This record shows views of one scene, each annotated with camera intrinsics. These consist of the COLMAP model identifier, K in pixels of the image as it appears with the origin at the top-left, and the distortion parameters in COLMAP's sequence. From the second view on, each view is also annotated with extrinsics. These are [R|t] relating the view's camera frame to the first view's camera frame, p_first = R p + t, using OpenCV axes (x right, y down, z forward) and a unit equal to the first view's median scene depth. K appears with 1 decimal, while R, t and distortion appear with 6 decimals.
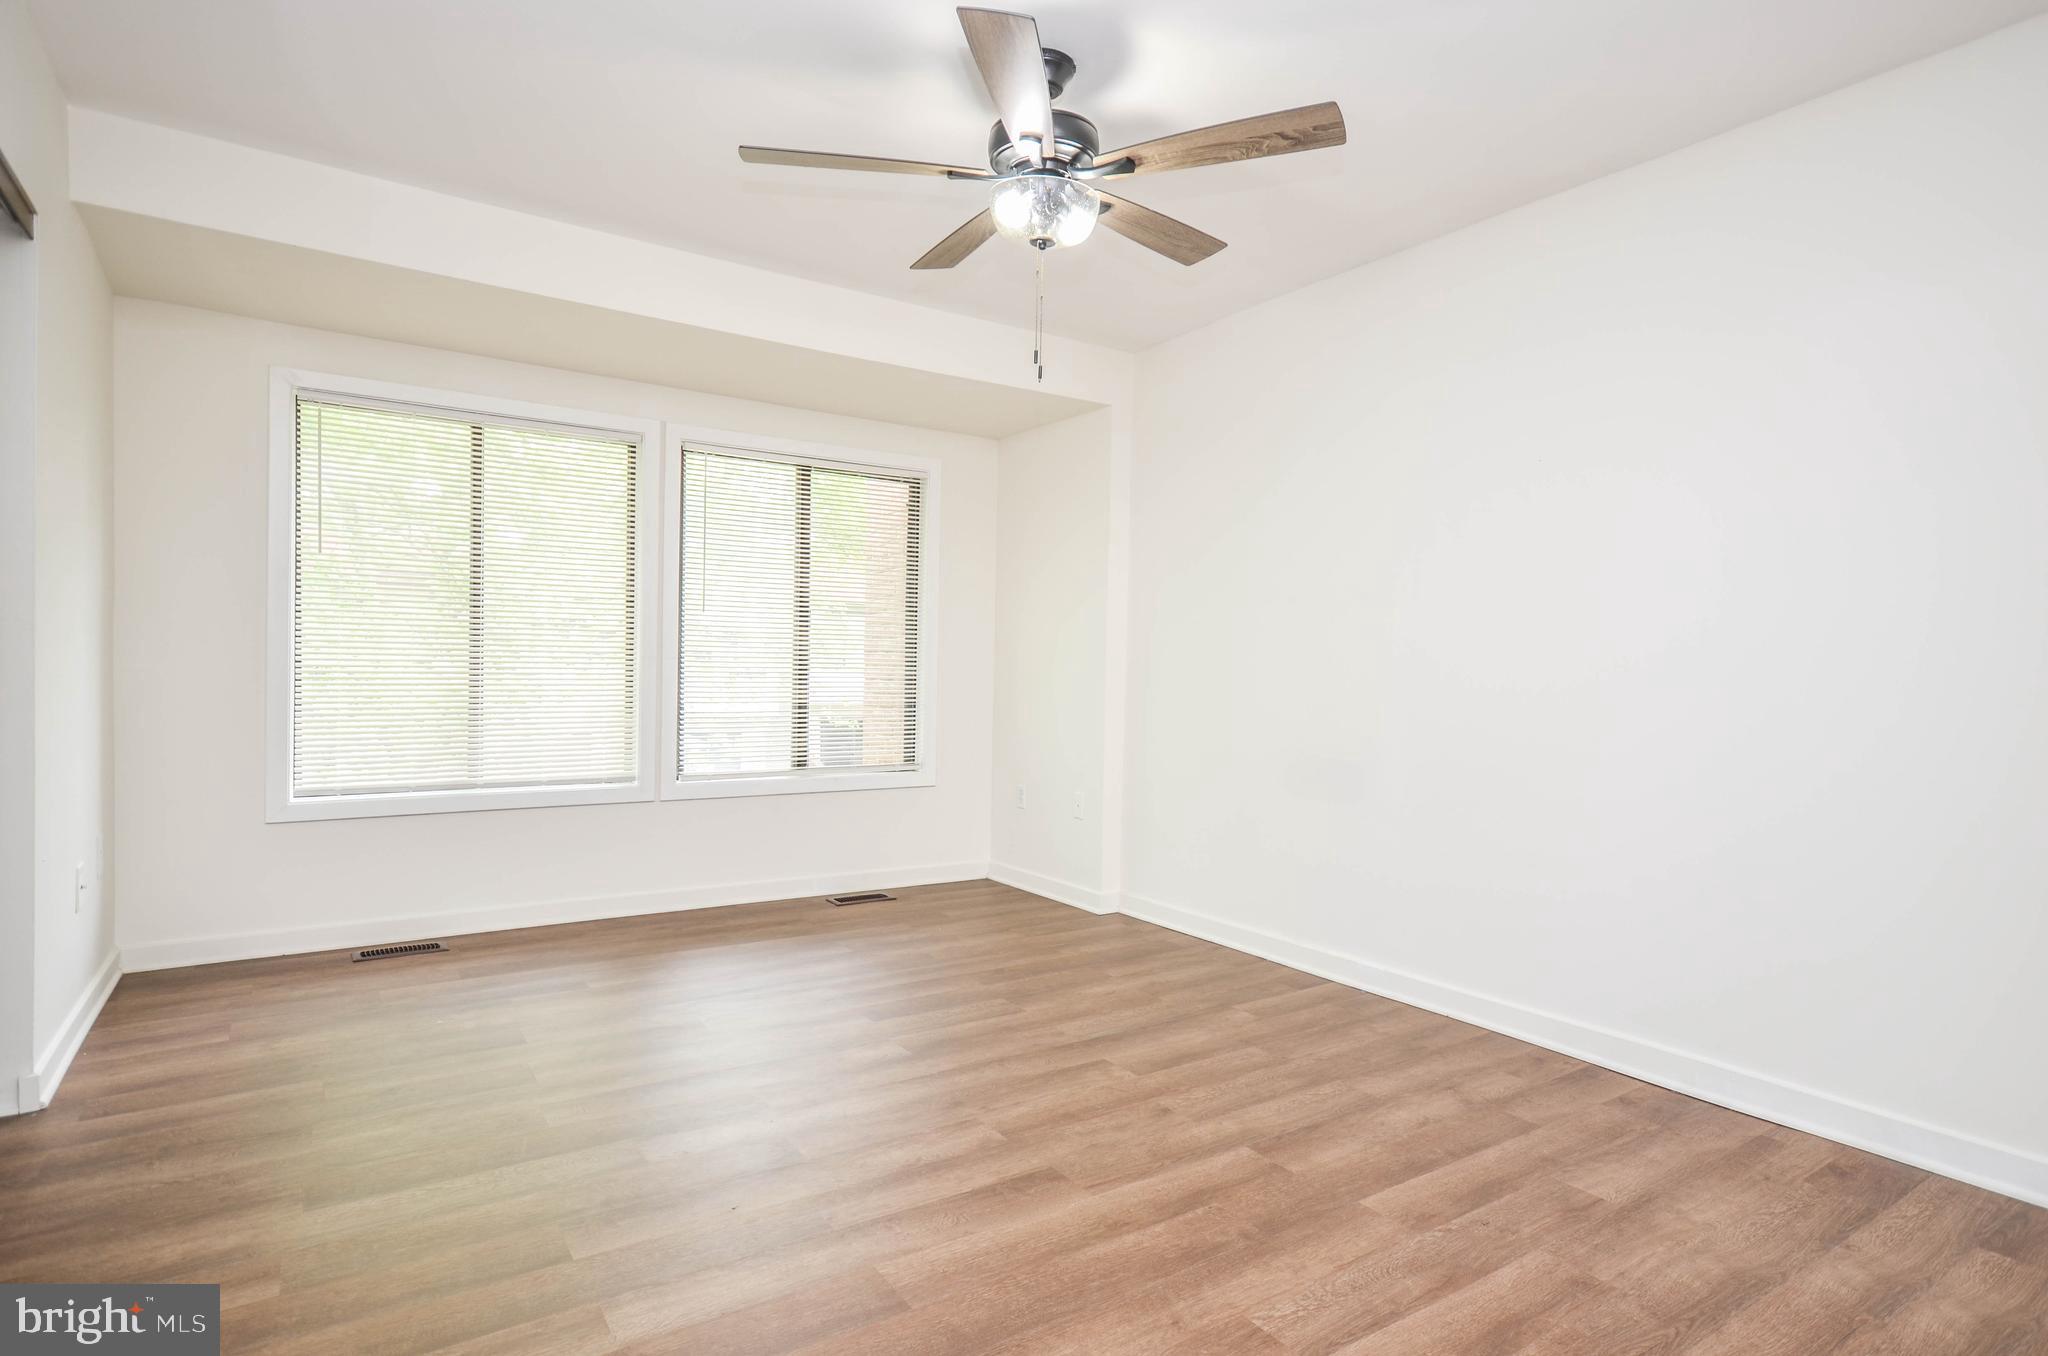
lens RADIAL K [[1093.2, 0, 1048.1], [0, 1093.2, 677.3], [0, 0, 1]] dist [0.009322, 0.002369]
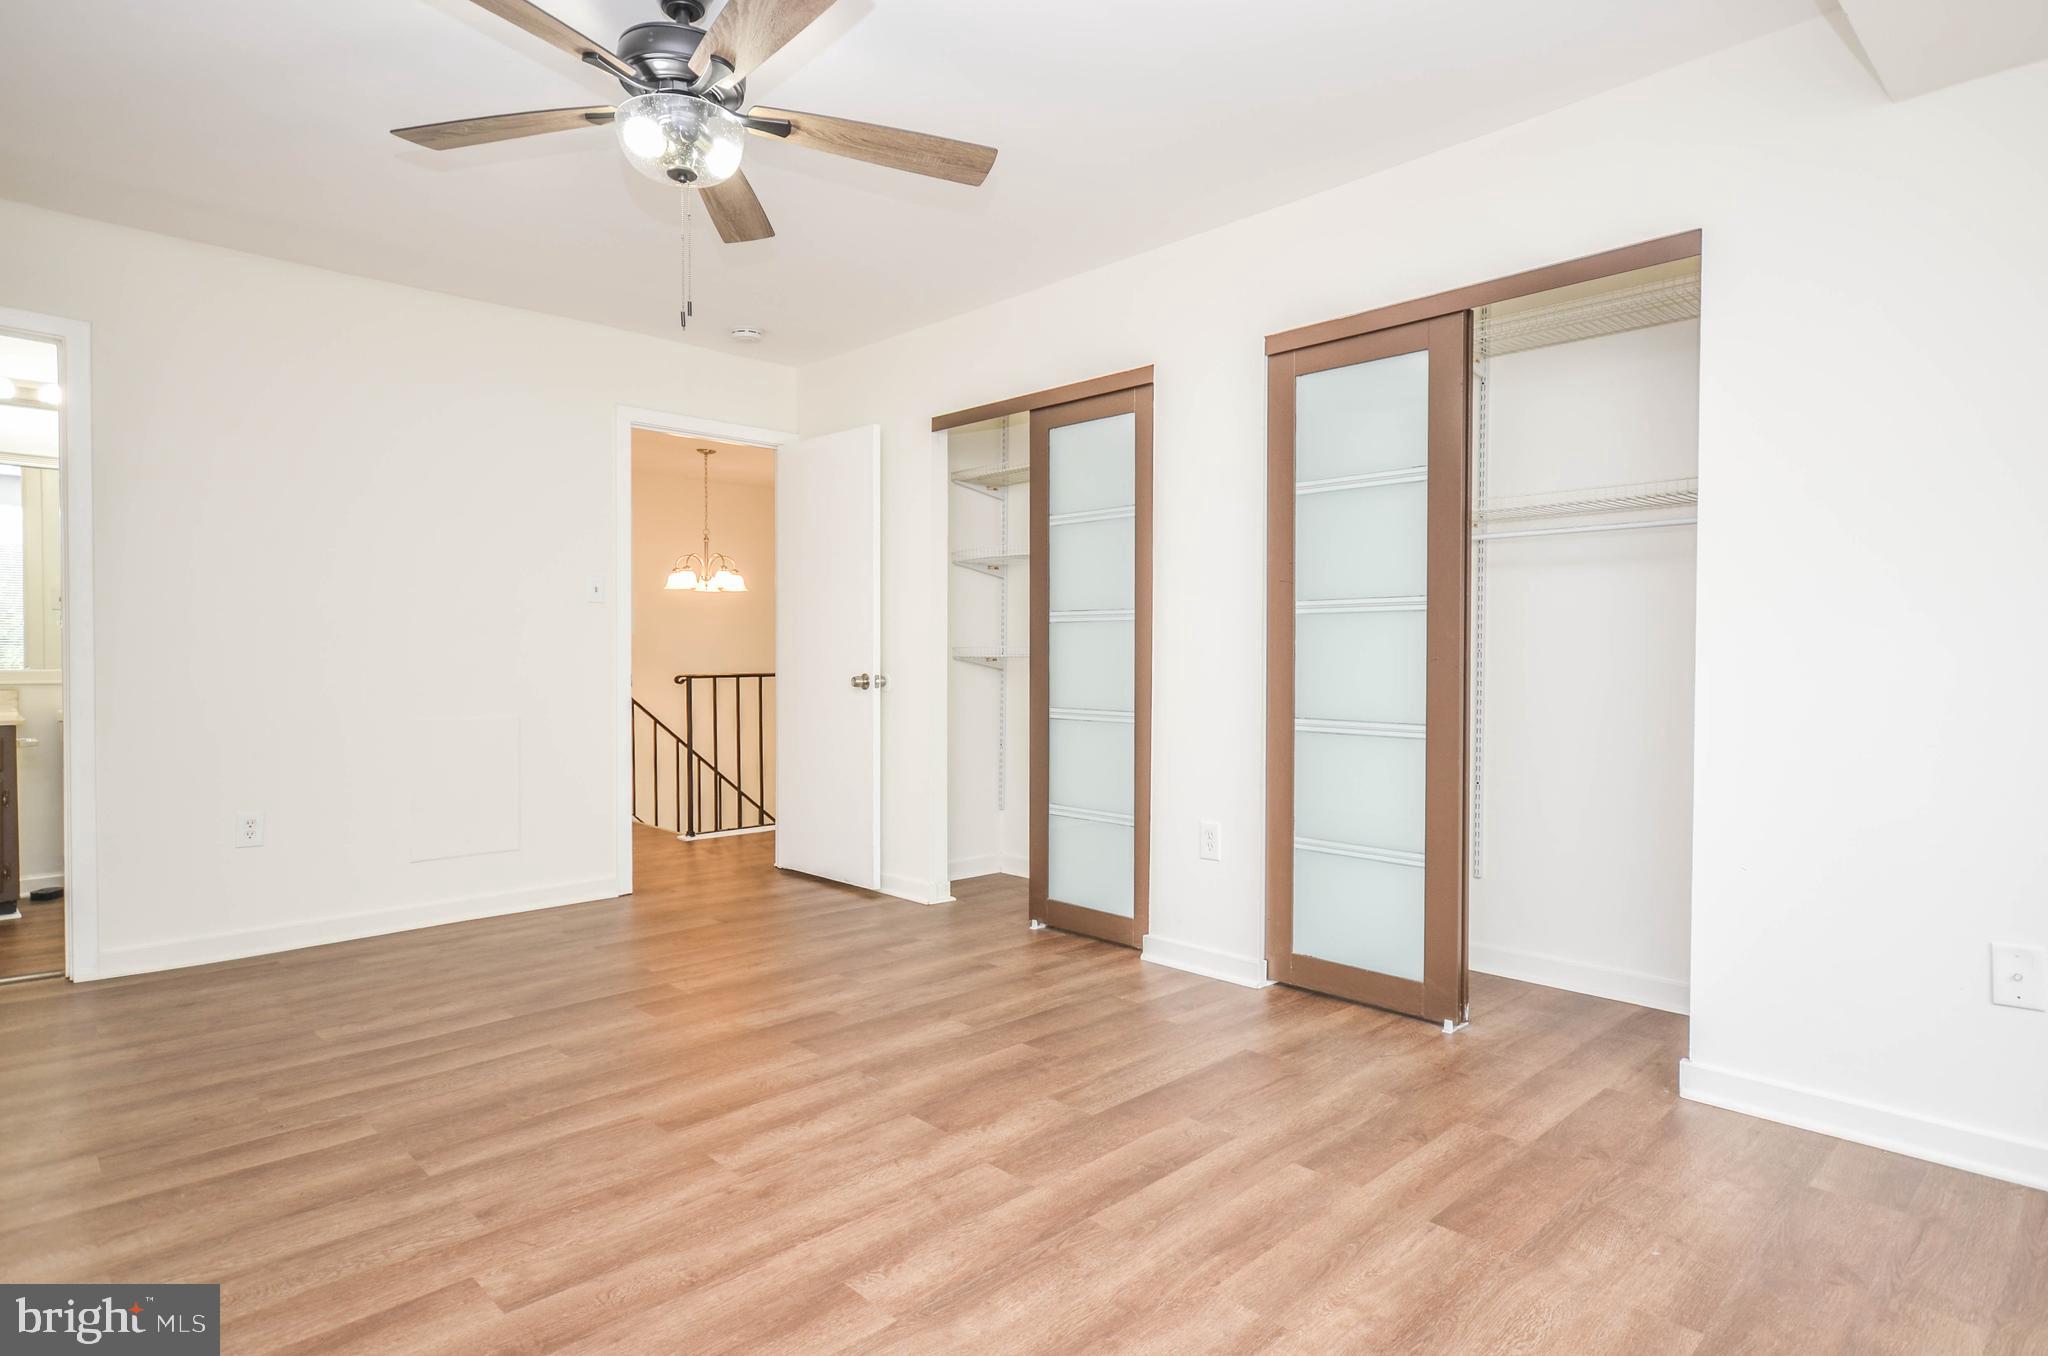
lens RADIAL K [[1093.2, 0, 1048.1], [0, 1093.2, 677.3], [0, 0, 1]] dist [0.009322, 0.002369]
pose [[-0.983173, -0.020628, -0.181511, -0.142084], [-0.024962, 0.999454, 0.021625, -0.007614], [0.180966, 0.025792, -0.983151, 1.935931]]
